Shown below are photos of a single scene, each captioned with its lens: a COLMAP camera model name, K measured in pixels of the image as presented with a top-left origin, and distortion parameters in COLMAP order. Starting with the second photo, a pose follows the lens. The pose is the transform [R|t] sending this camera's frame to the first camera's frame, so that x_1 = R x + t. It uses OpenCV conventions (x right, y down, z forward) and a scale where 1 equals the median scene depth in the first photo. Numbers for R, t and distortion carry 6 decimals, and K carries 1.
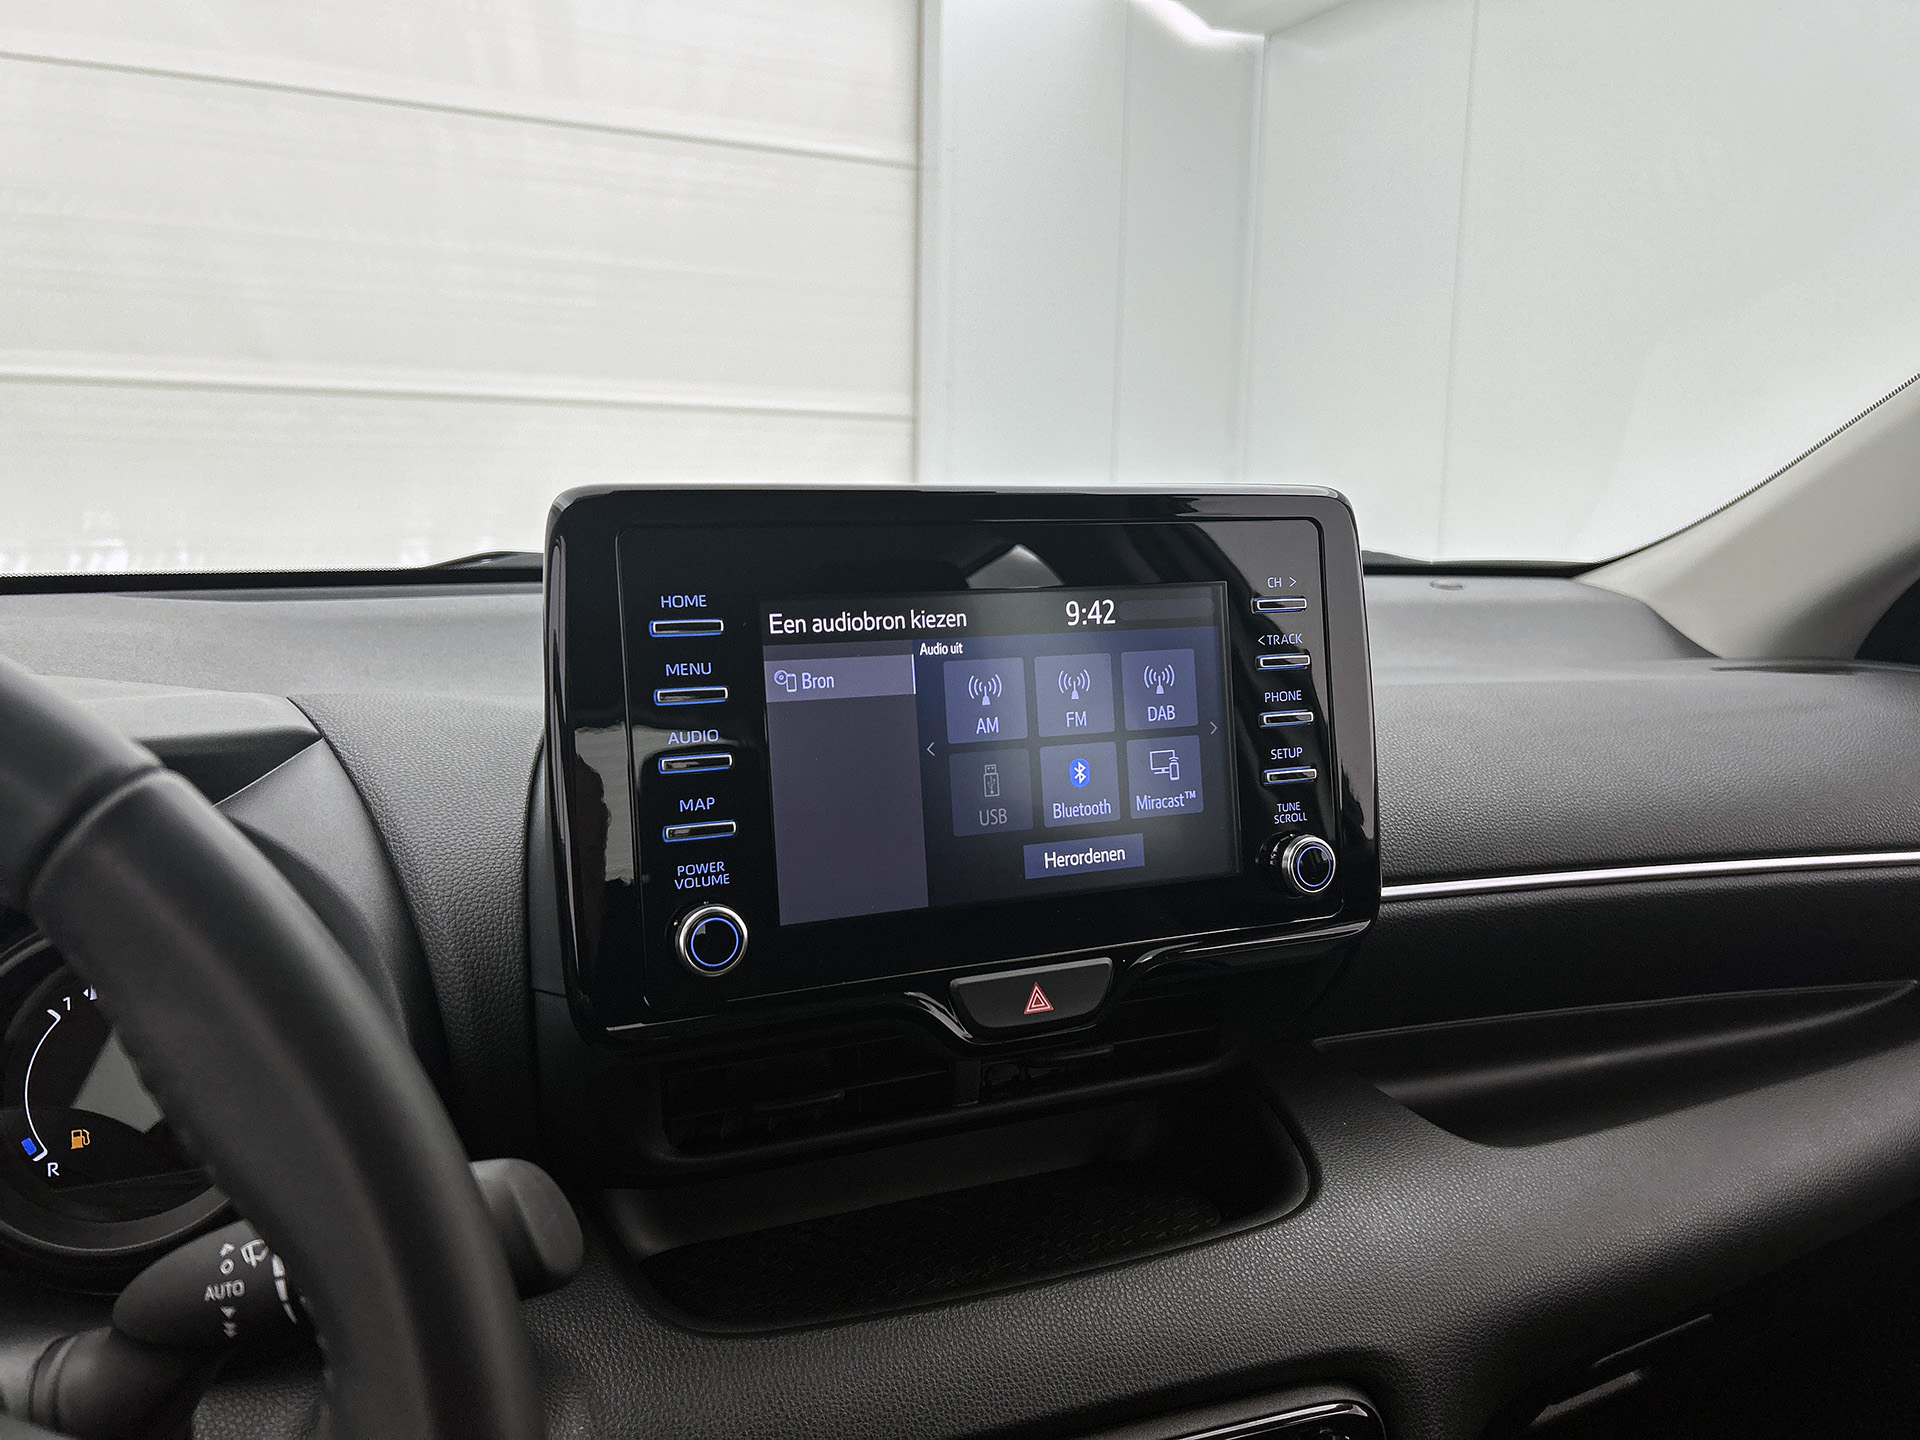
lens RADIAL K [[1450.8, 0, 945.7], [0, 1450.8, 719.8], [0, 0, 1]] dist [0.038092, -0.049392]
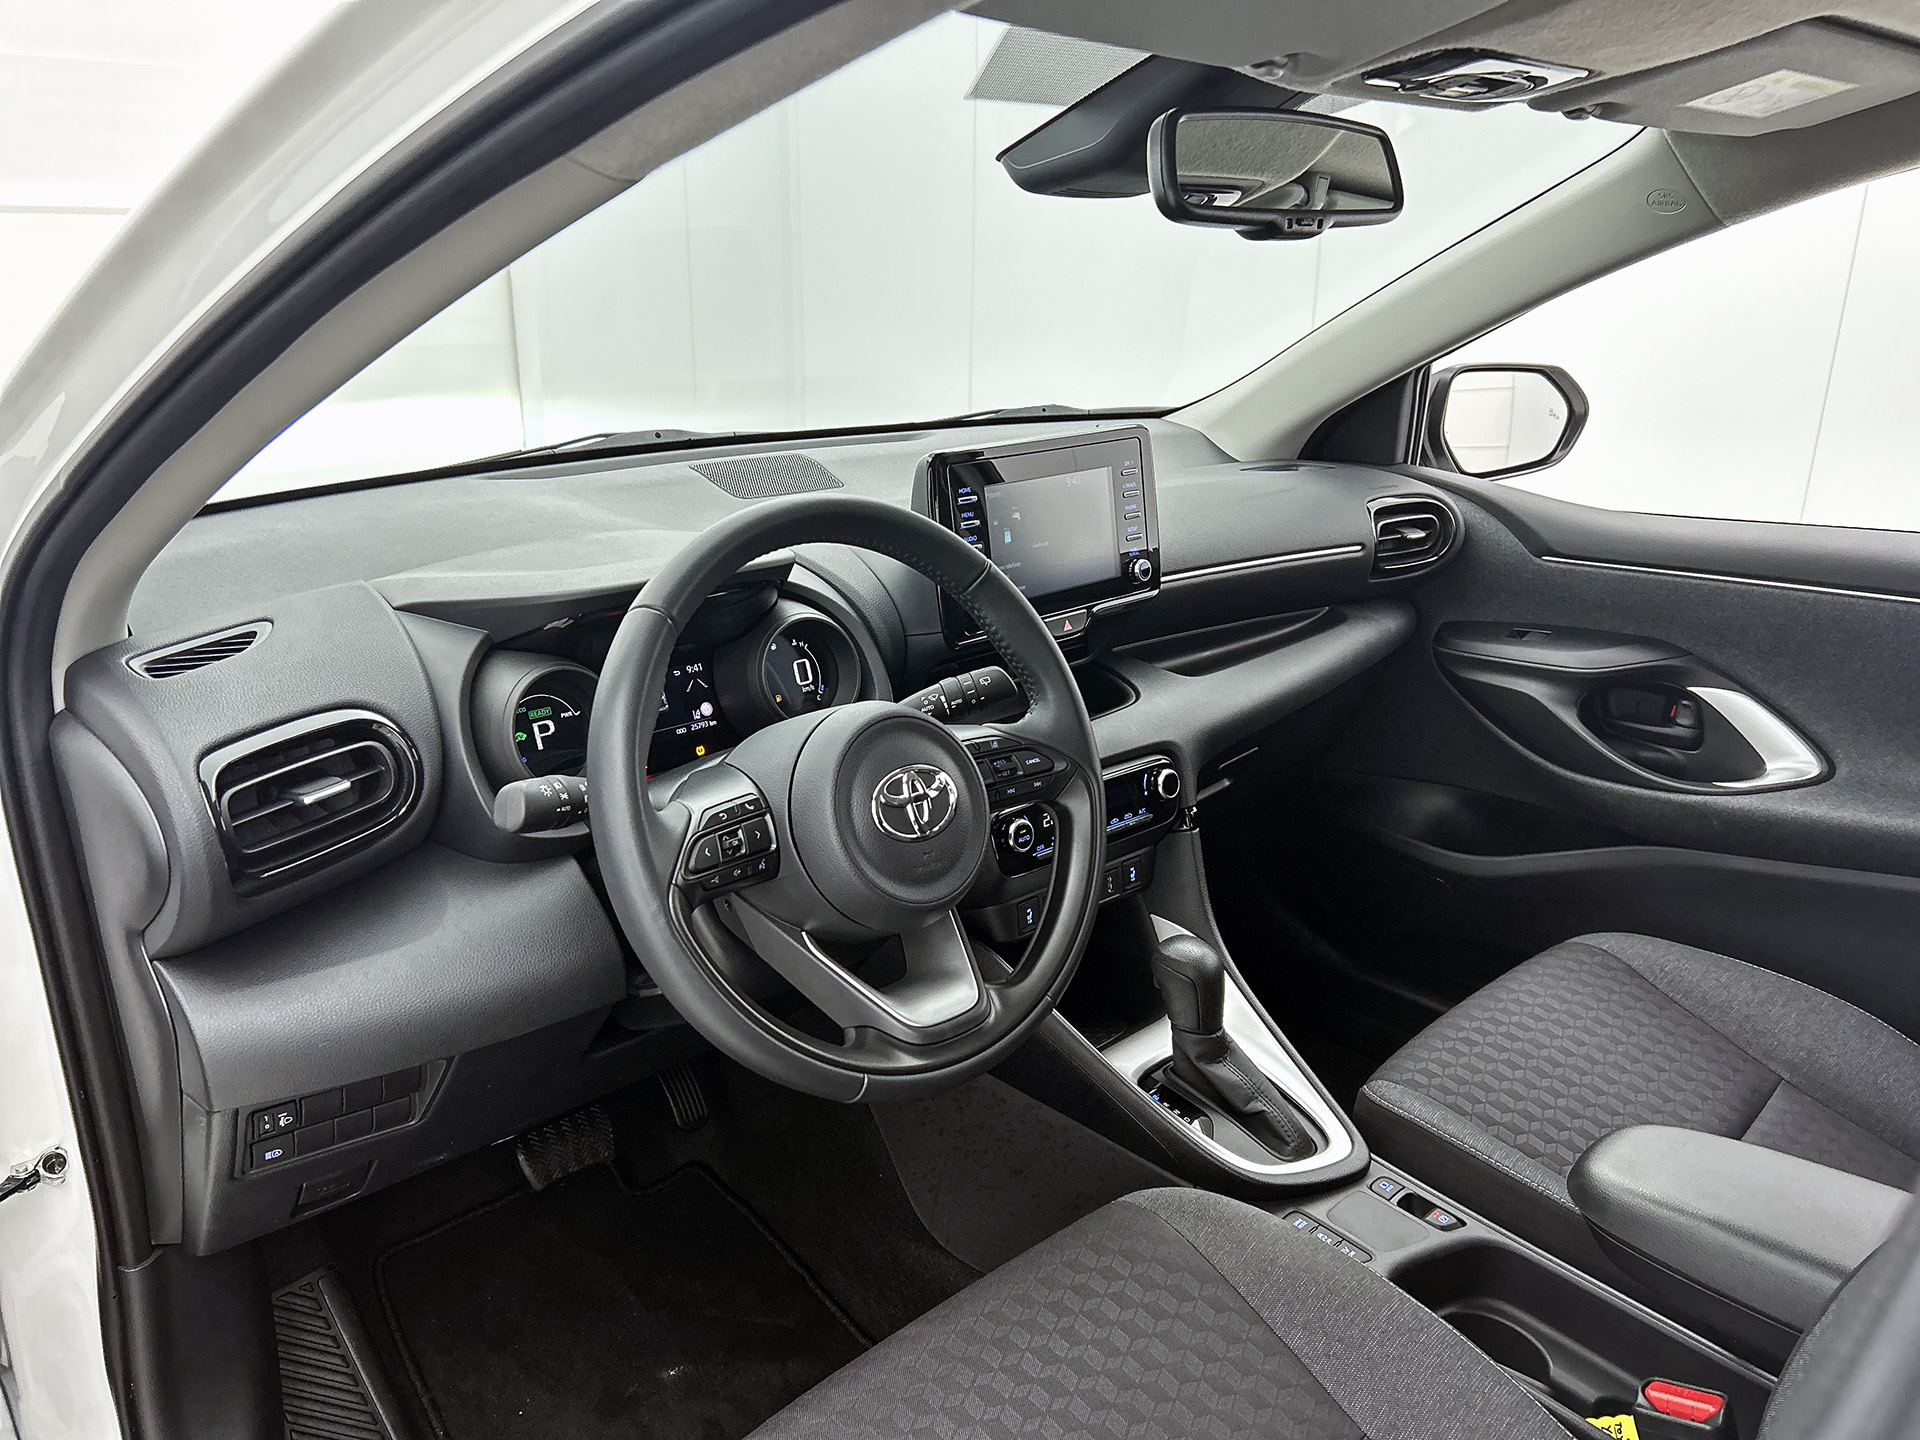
lens RADIAL K [[1450.8, 0, 959.0], [0, 1450.8, 747.1], [0, 0, 1]] dist [0.038092, -0.049392]
pose [[0.934022, -0.116451, 0.337700, -0.994249], [0.053963, 0.980519, 0.188867, -0.103874], [-0.353115, -0.158183, 0.922111, -1.384256]]
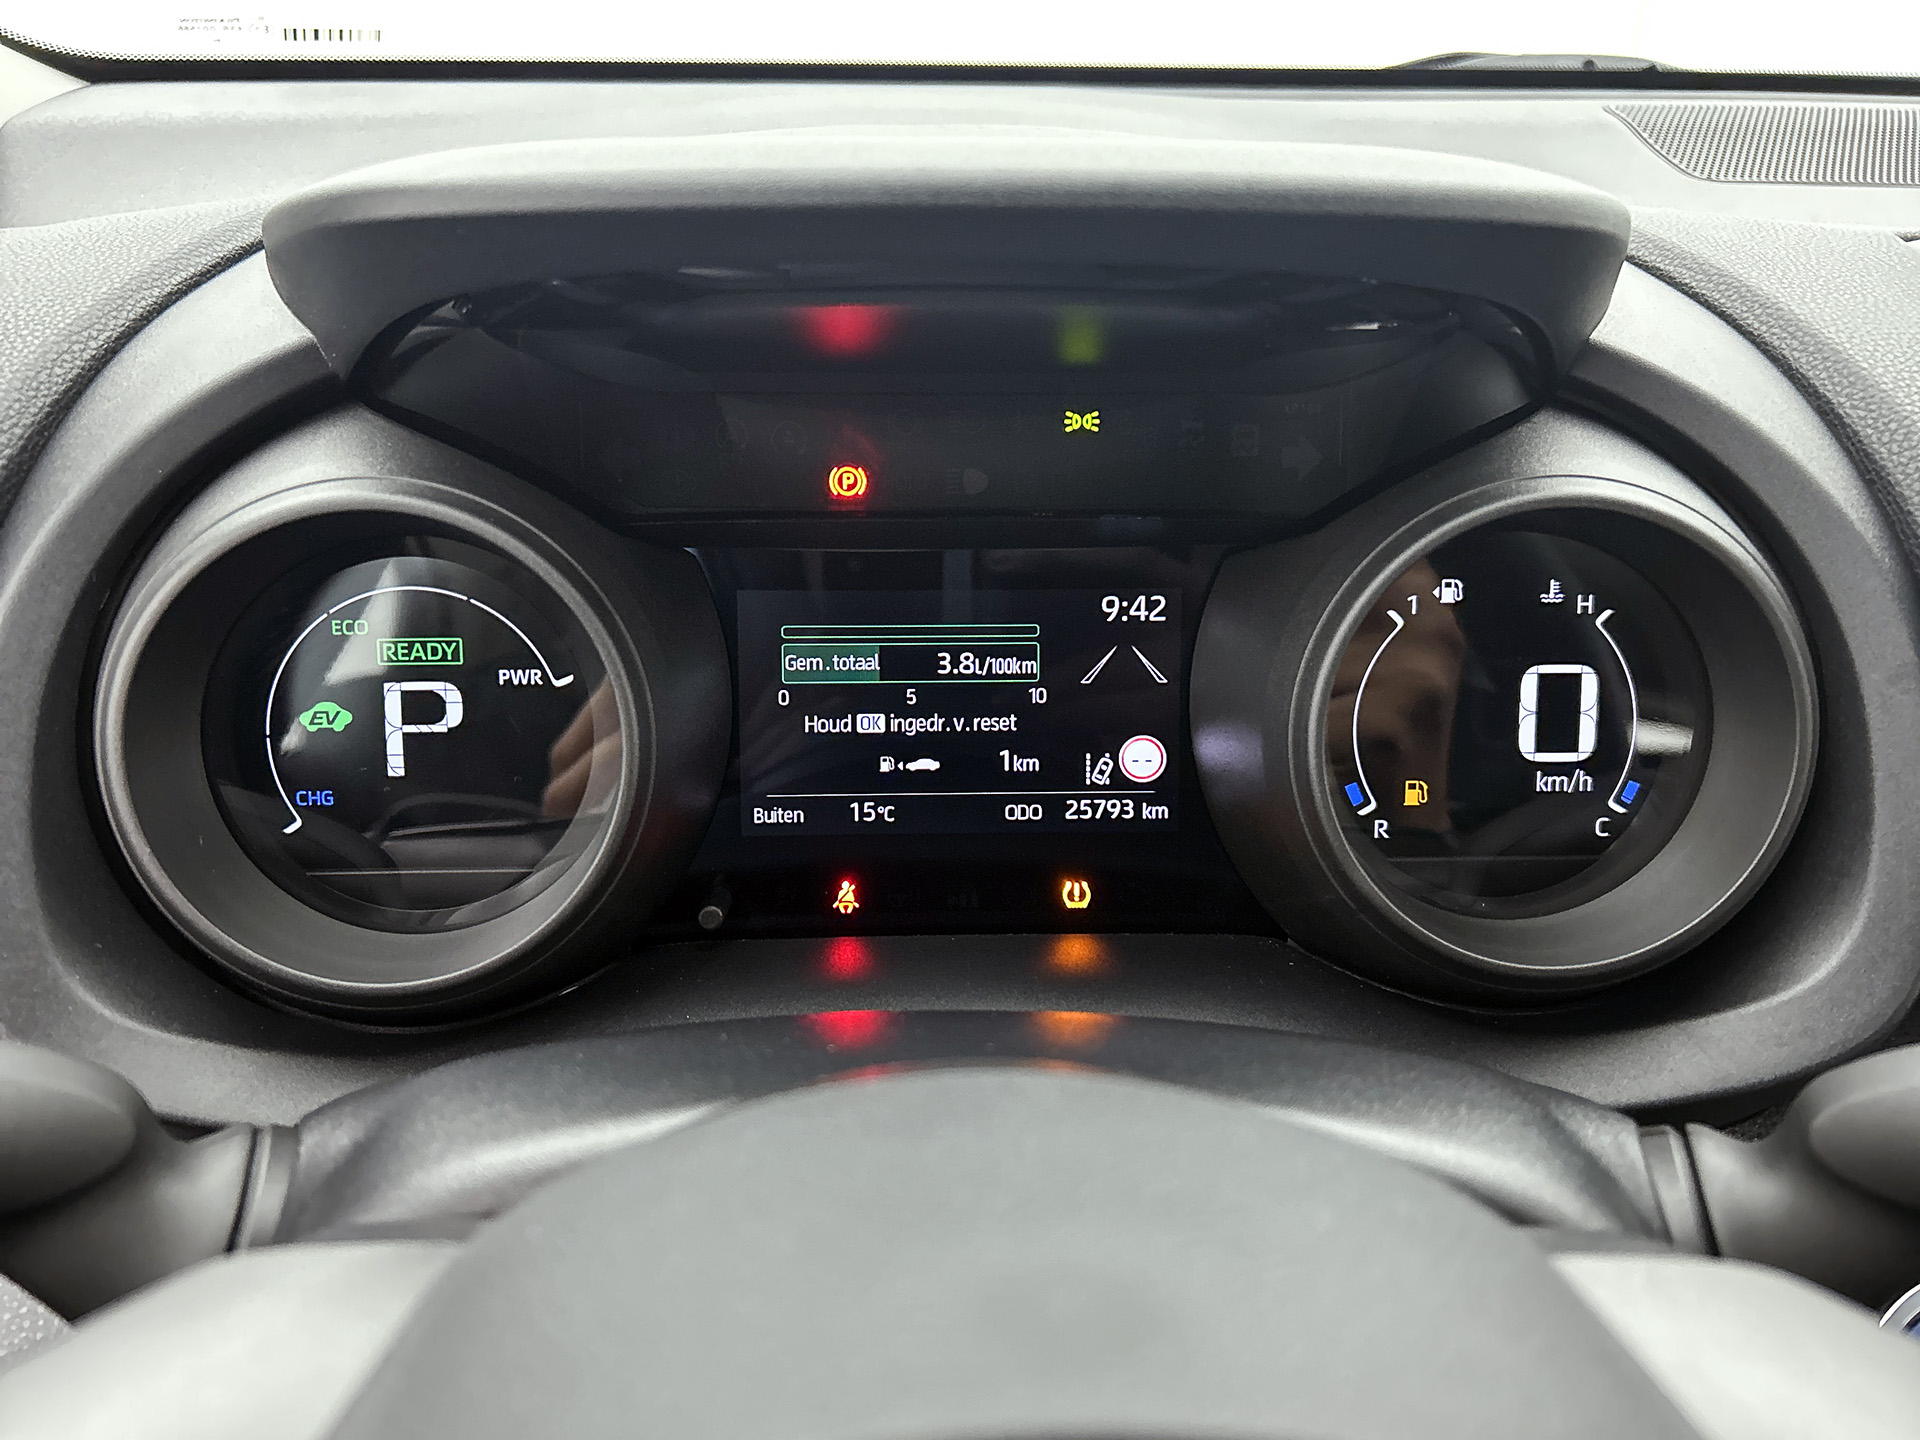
lens RADIAL K [[1450.8, 0, 950.5], [0, 1450.8, 705.1], [0, 0, 1]] dist [0.038092, -0.049392]
pose [[0.935574, 0.144090, -0.322395, -0.474565], [-0.058619, 0.963669, 0.260588, 0.058579], [0.348230, -0.224901, 0.910030, 0.226739]]
